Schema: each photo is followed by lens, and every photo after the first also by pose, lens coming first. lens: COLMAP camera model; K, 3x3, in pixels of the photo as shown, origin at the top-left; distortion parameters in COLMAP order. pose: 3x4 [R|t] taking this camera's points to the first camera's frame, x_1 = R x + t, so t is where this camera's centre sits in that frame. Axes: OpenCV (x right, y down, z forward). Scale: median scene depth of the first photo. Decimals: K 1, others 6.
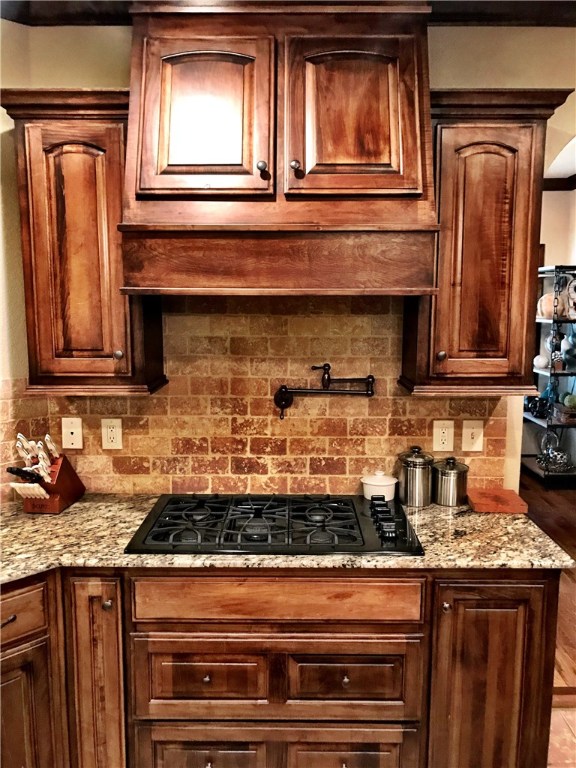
lens RADIAL K [[625.2, 0, 285.1], [0, 625.2, 385.4], [0, 0, 1]] dist [0.048813, -0.073802]
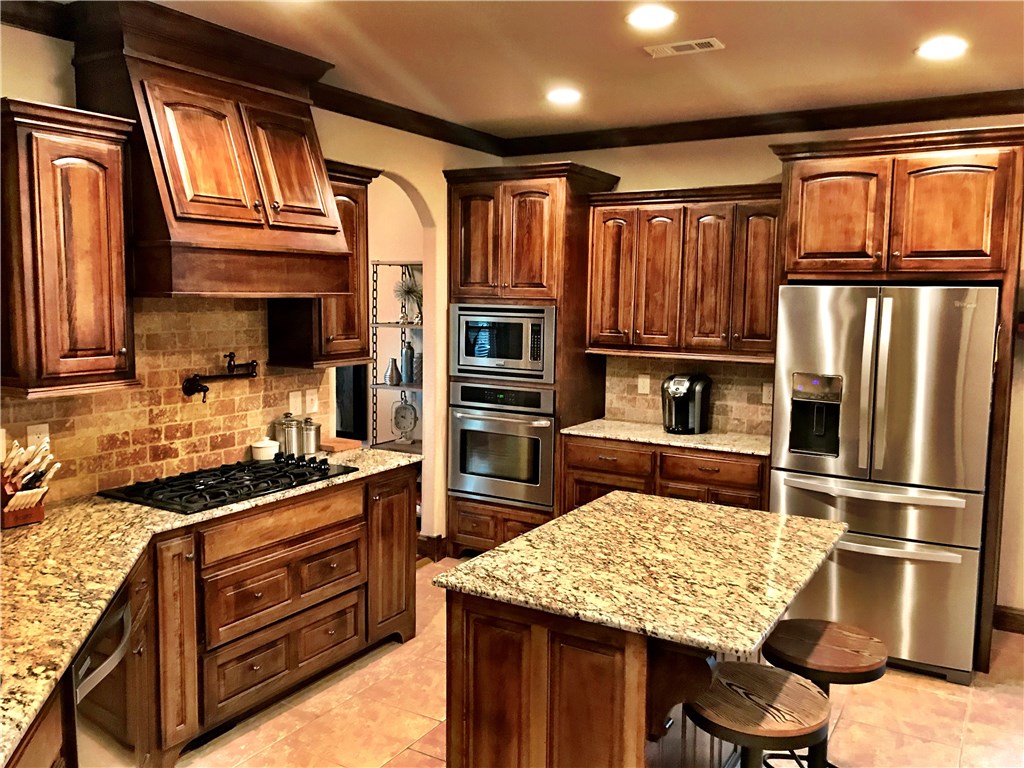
lens RADIAL K [[833.6, 0, 516.2], [0, 833.6, 384.0], [0, 0, 1]] dist [0.048813, -0.073802]
pose [[0.516801, -0.093156, 0.851022, -0.985358], [0.110906, 0.992971, 0.041344, 0.019370], [-0.848891, 0.073017, 0.523500, -0.293483]]
